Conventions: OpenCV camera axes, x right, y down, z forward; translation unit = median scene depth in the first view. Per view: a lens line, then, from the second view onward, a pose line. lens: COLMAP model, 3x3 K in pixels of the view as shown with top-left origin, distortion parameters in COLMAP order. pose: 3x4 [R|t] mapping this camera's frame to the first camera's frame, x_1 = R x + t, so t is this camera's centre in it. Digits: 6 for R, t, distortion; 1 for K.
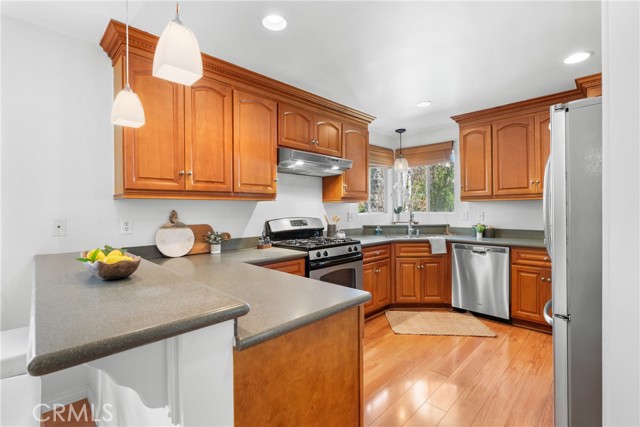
lens RADIAL K [[299.0, 0, 319.7], [0, 299.0, 209.7], [0, 0, 1]] dist [-0.010128, 0.000440]
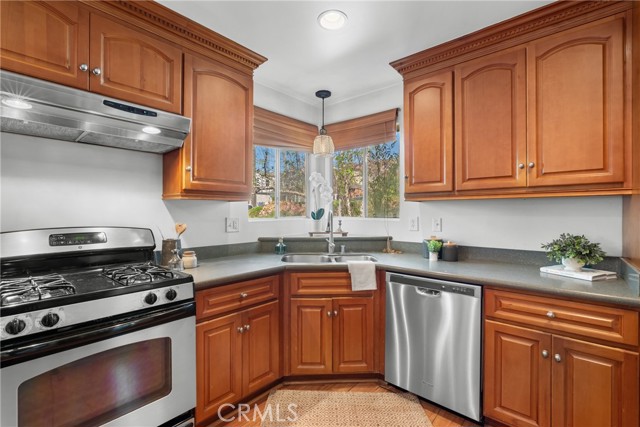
lens RADIAL K [[299.0, 0, 319.7], [0, 299.0, 209.7], [0, 0, 1]] dist [-0.010128, 0.000440]
pose [[0.996914, 0.011173, 0.077708, 0.264286], [-0.010487, 0.999902, -0.009223, -0.002606], [-0.077804, 0.008380, 0.996933, 0.423385]]
